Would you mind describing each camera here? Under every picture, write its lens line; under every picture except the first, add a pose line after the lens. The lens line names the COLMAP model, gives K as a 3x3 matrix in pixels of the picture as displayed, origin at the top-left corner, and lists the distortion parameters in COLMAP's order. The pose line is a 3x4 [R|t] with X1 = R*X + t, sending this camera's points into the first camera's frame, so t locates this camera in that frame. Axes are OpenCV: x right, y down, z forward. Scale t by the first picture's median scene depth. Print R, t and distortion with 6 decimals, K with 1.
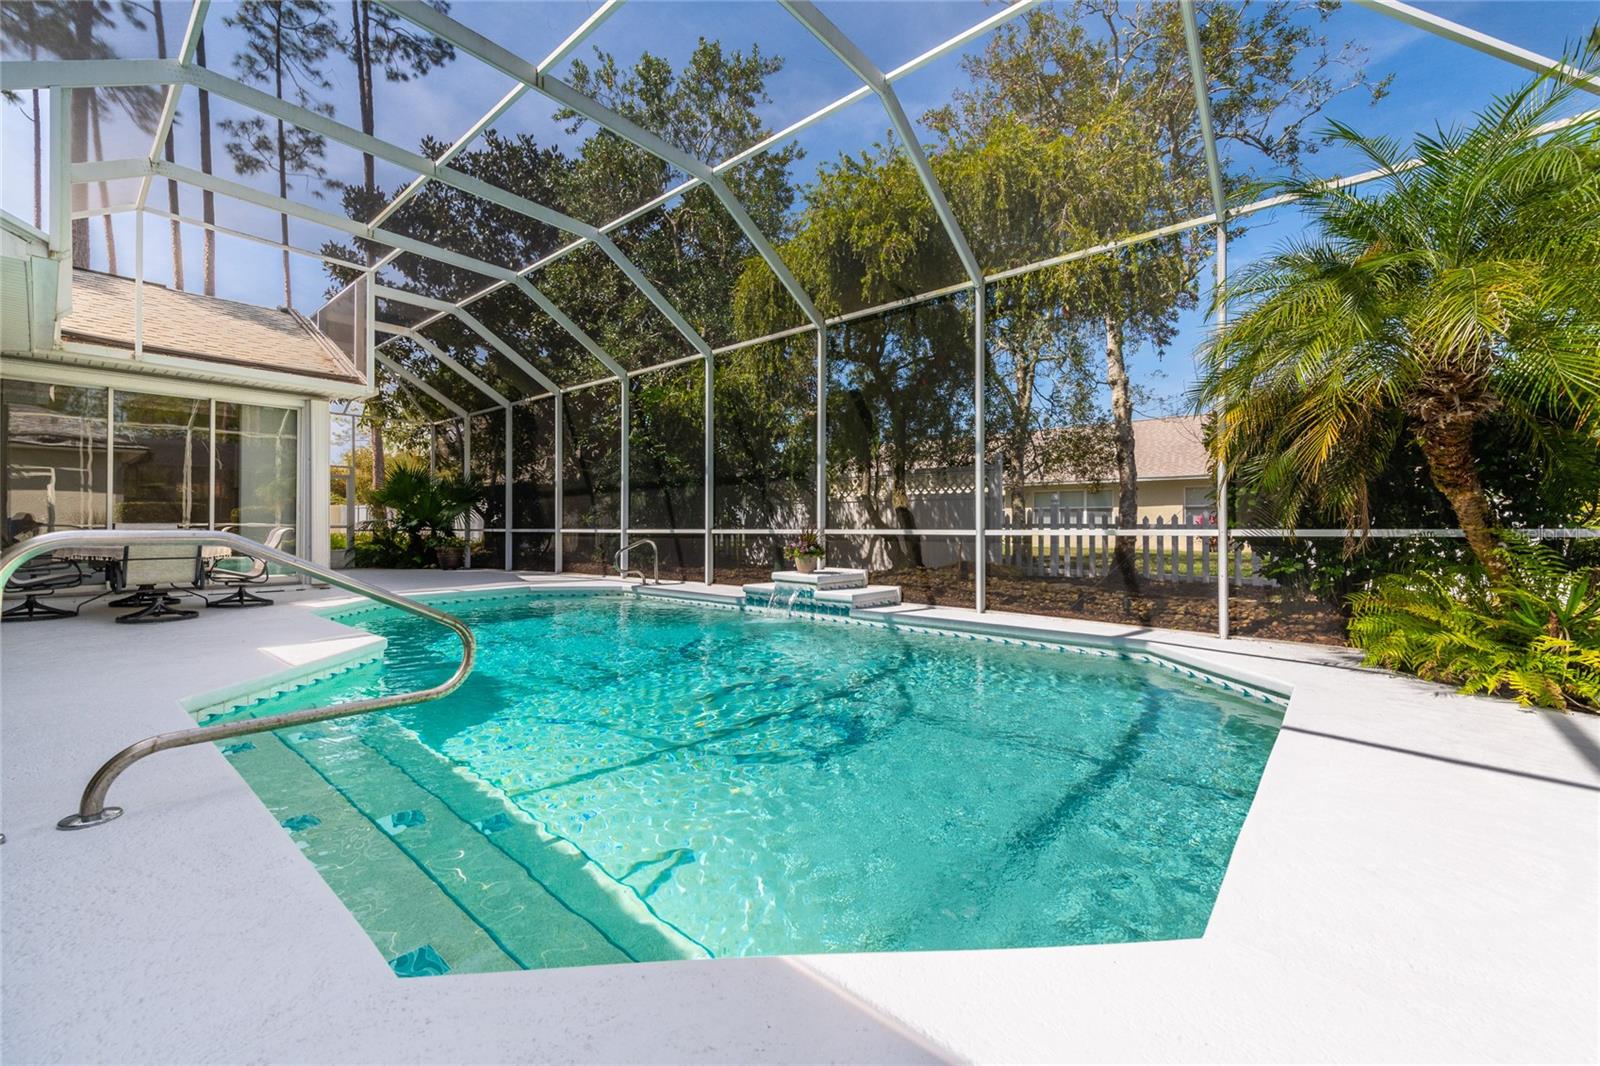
lens RADIAL K [[643.8, 0, 808.5], [0, 643.8, 525.8], [0, 0, 1]] dist [0.007398, 0.000069]
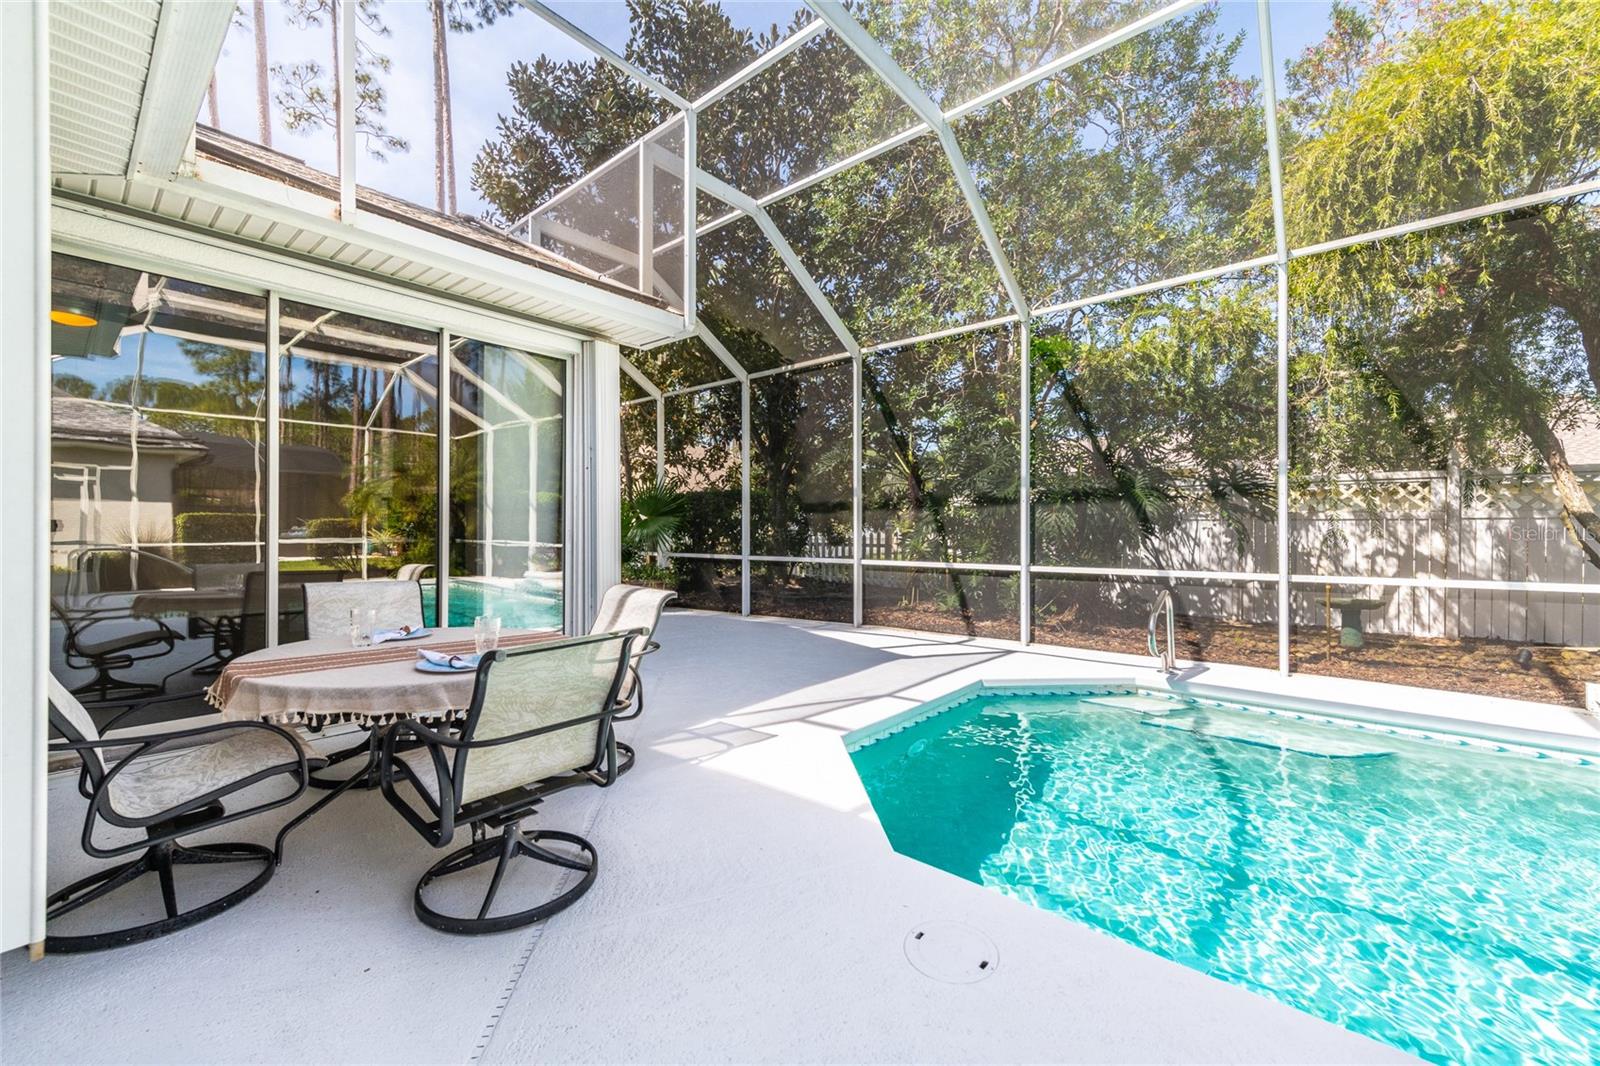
lens RADIAL K [[643.8, 0, 801.6], [0, 643.8, 533.5], [0, 0, 1]] dist [0.007398, 0.000069]
pose [[0.999923, 0.002125, -0.012266, -0.474234], [-0.002078, 0.999991, 0.003810, -0.026070], [0.012274, -0.003784, 0.999918, 0.367019]]
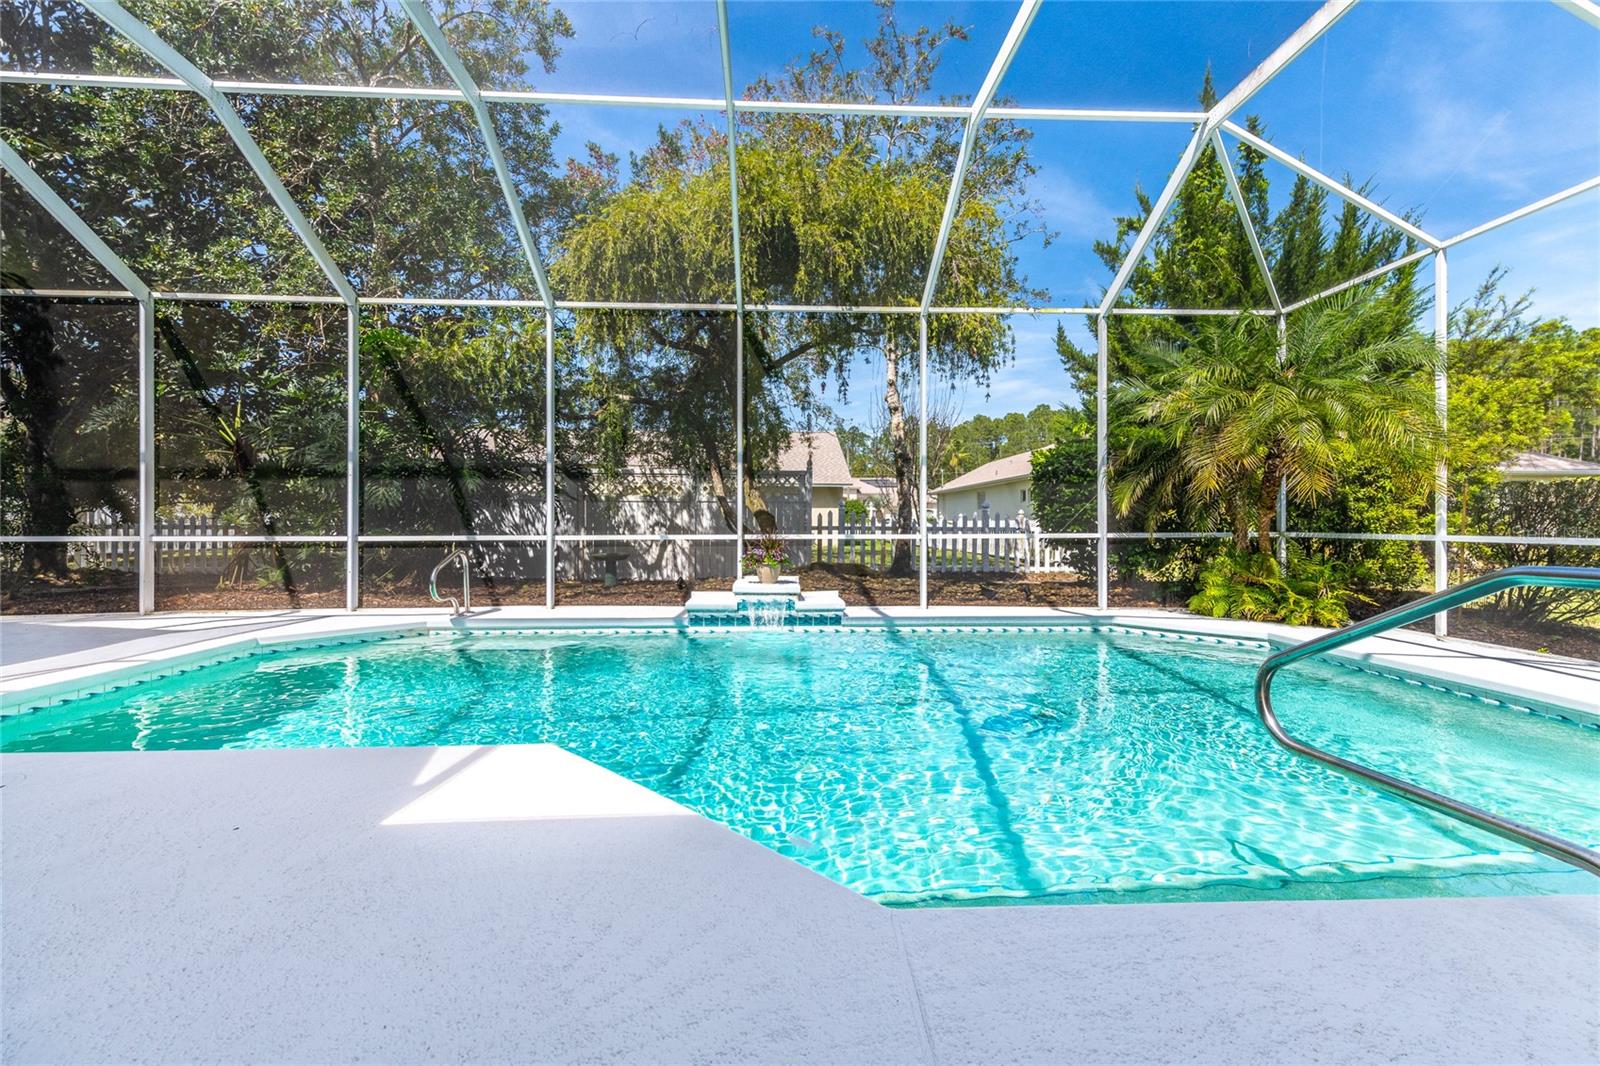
lens RADIAL K [[643.8, 0, 803.9], [0, 643.8, 522.7], [0, 0, 1]] dist [0.007398, 0.000069]
pose [[0.728263, 0.001786, 0.685295, -0.386996], [-0.001016, 0.999998, -0.001526, -0.007032], [-0.685297, 0.000415, 0.728264, 0.199602]]
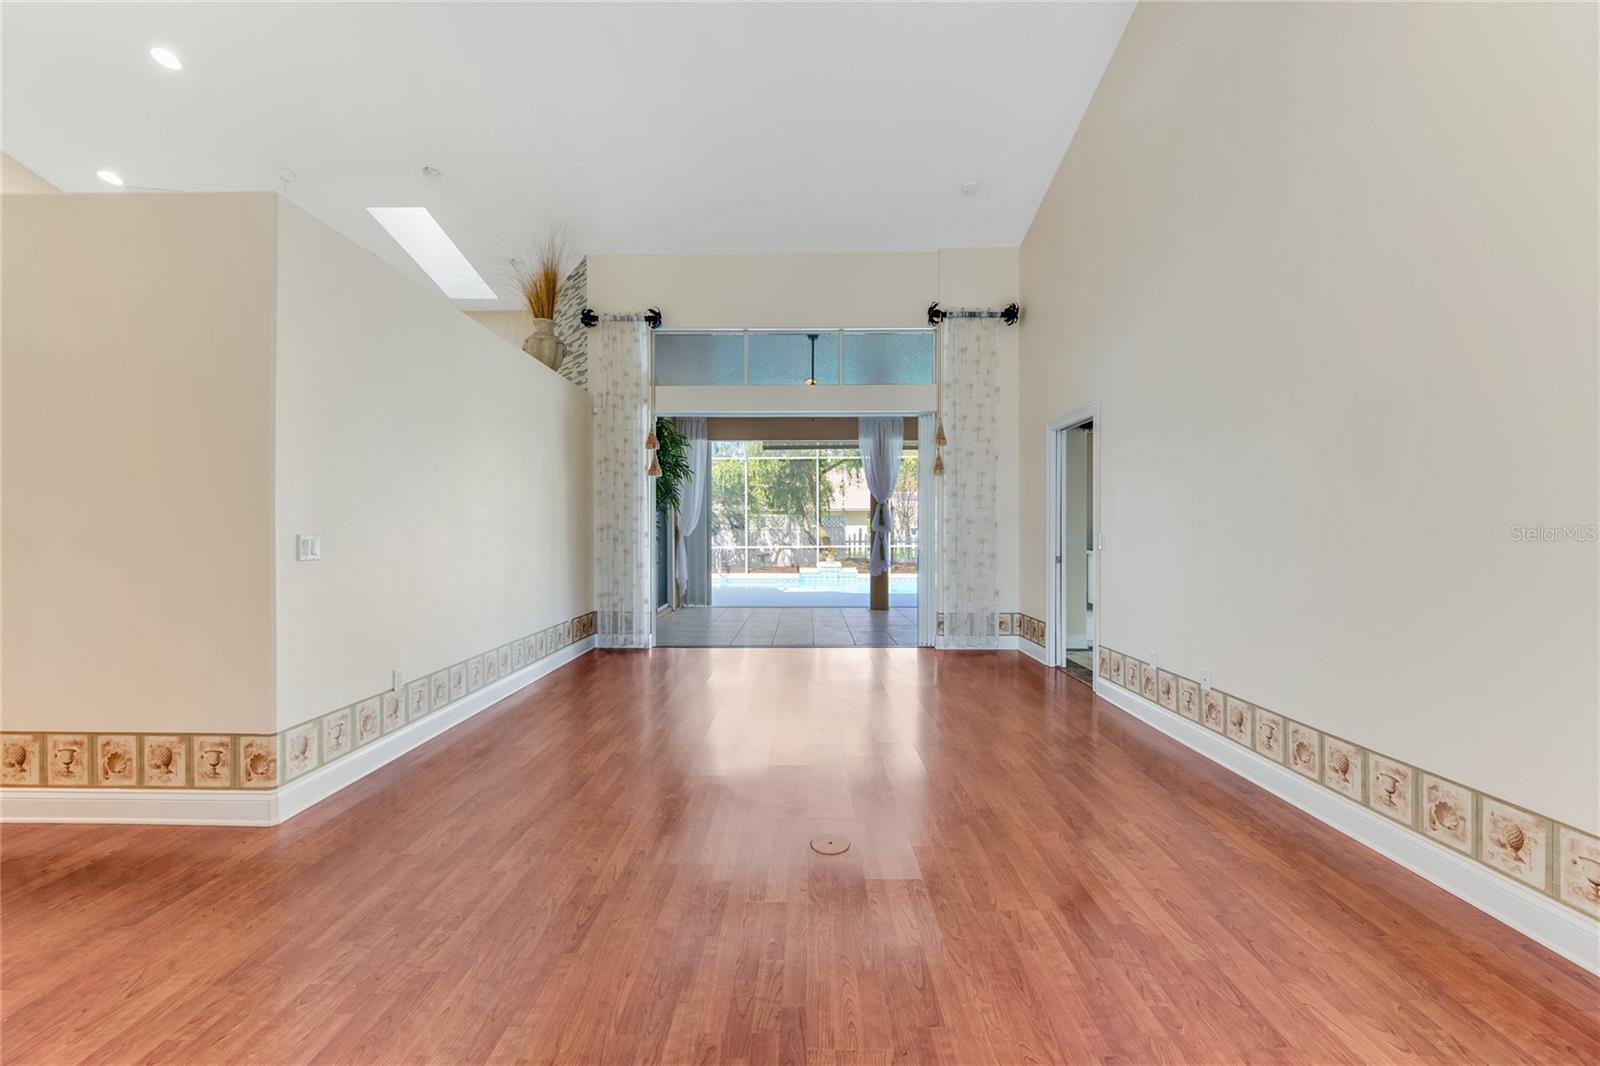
lens RADIAL K [[651.3, 0, 801.3], [0, 651.3, 535.7], [0, 0, 1]] dist [0.000068, 0.000000]
pose [[0.776276, -0.013607, 0.630246, -1.110642], [0.017629, 0.999845, -0.000127, -0.024427], [-0.630146, 0.011209, 0.776396, -0.595452]]
